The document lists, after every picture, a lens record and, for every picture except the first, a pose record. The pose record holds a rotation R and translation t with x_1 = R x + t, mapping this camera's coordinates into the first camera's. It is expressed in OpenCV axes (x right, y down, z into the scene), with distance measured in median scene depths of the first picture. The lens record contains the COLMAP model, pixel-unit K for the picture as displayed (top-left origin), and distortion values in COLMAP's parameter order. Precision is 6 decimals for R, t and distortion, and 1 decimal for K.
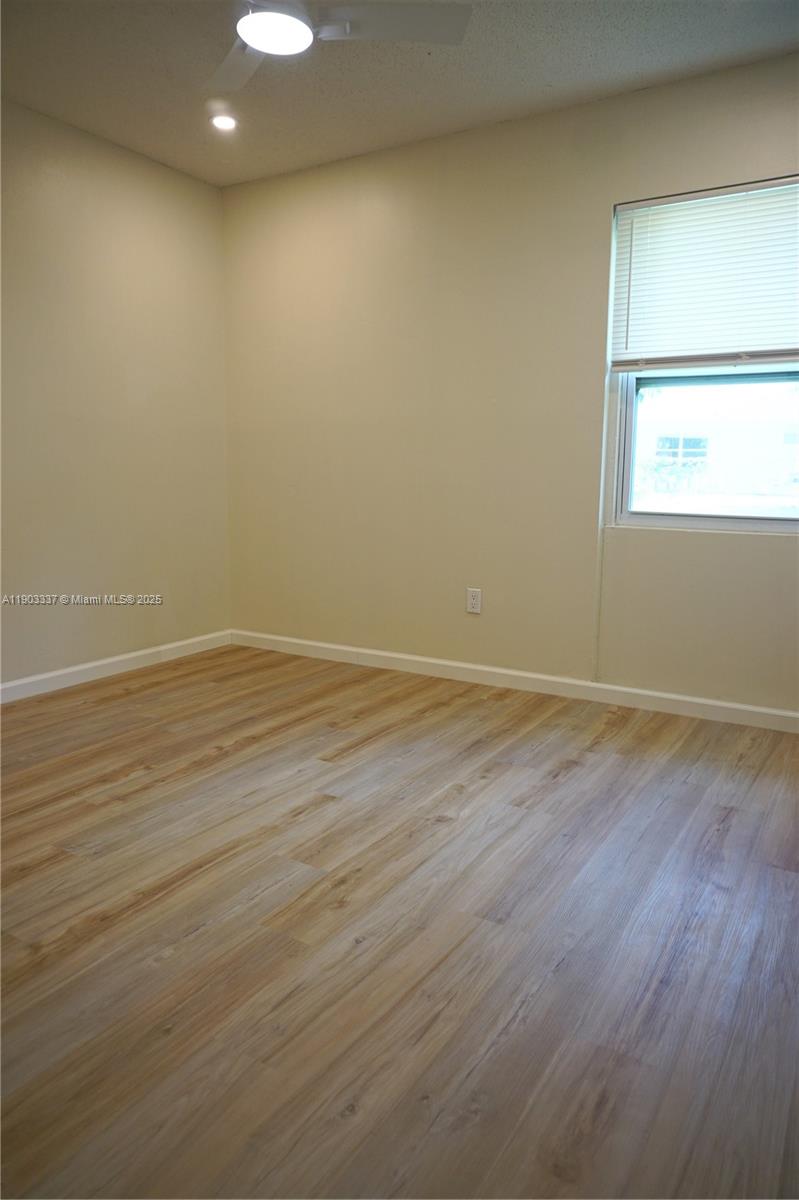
lens RADIAL K [[783.6, 0, 406.1], [0, 783.6, 598.6], [0, 0, 1]] dist [-0.036164, 0.025993]
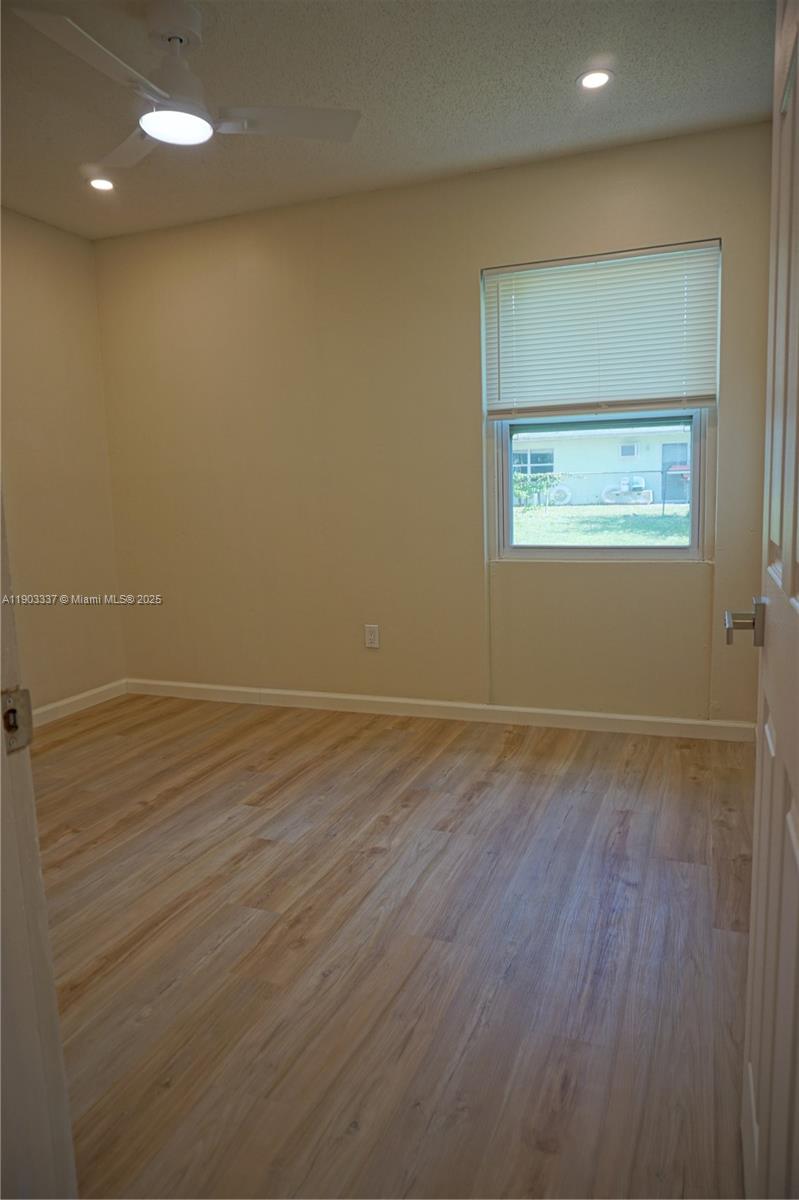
lens RADIAL K [[783.6, 0, 401.1], [0, 783.6, 596.0], [0, 0, 1]] dist [-0.036164, 0.025993]
pose [[0.983968, -0.060746, 0.167679, -0.083334], [0.065351, 0.997618, -0.022082, -0.043353], [-0.165938, 0.032686, 0.985594, -0.079731]]
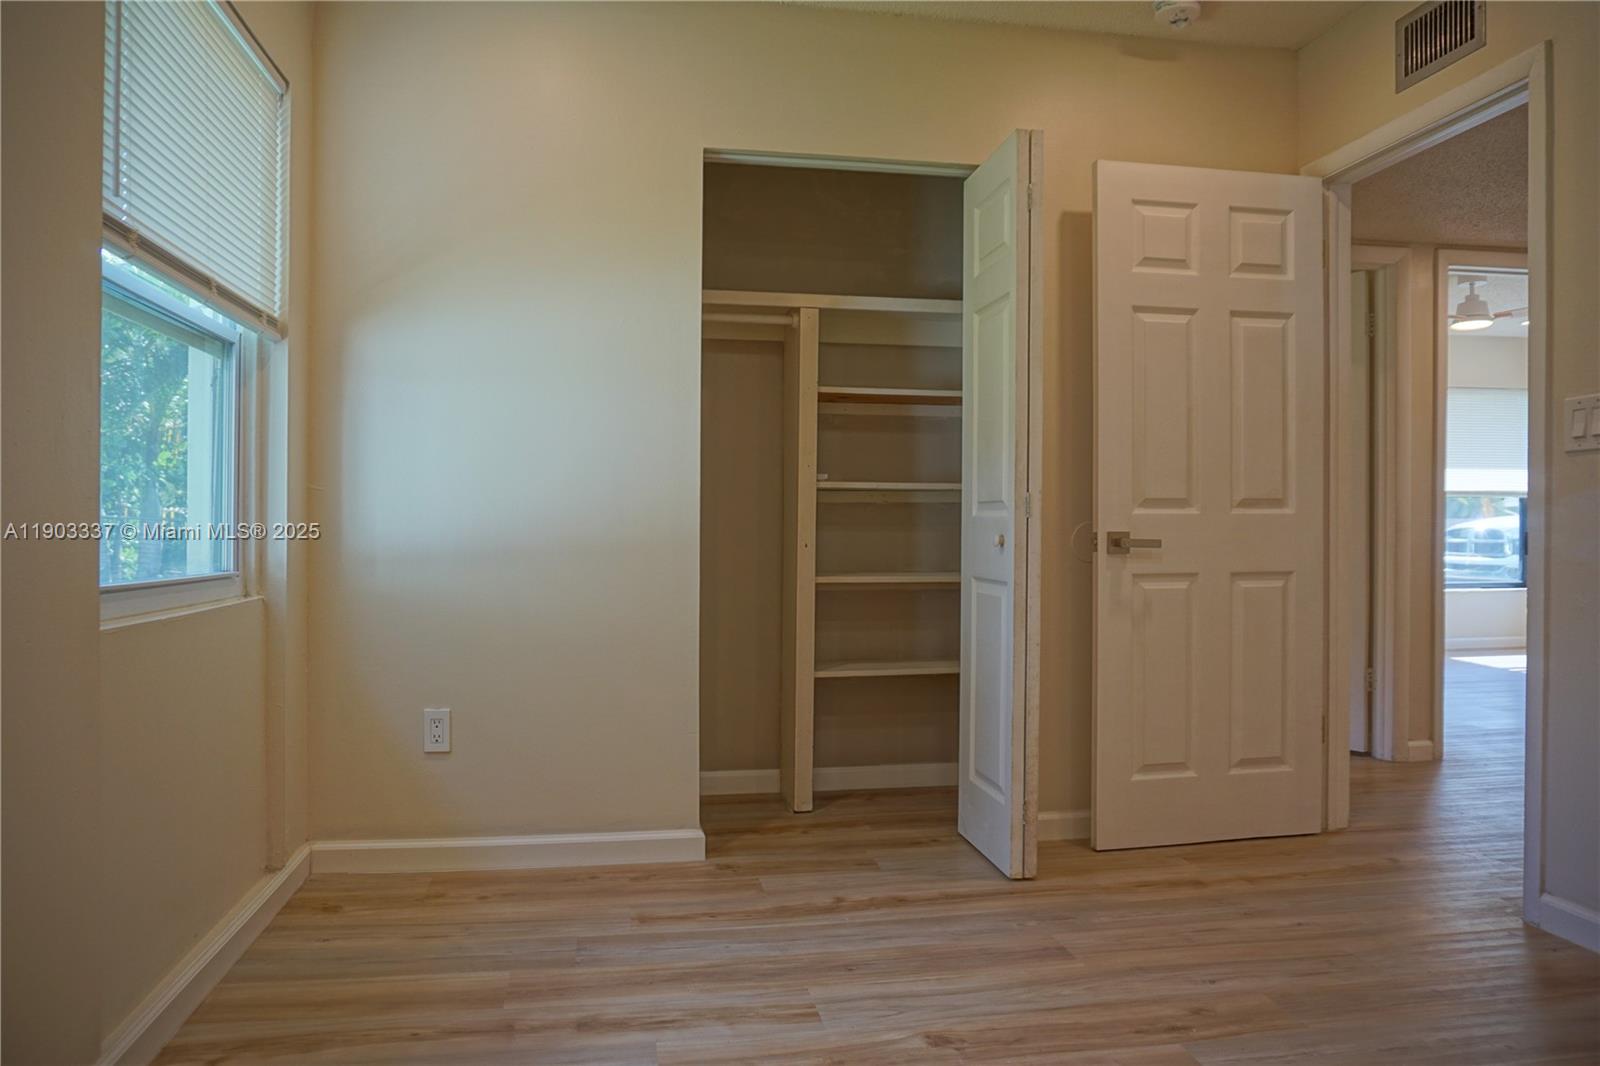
lens RADIAL K [[1044.8, 0, 797.1], [0, 1044.8, 537.0], [0, 0, 1]] dist [-0.036164, 0.025993]
pose [[-0.653935, -0.012654, 0.756444, -0.537903], [0.111503, 0.987329, 0.112909, -0.241596], [-0.748288, 0.158181, -0.644239, 1.655080]]
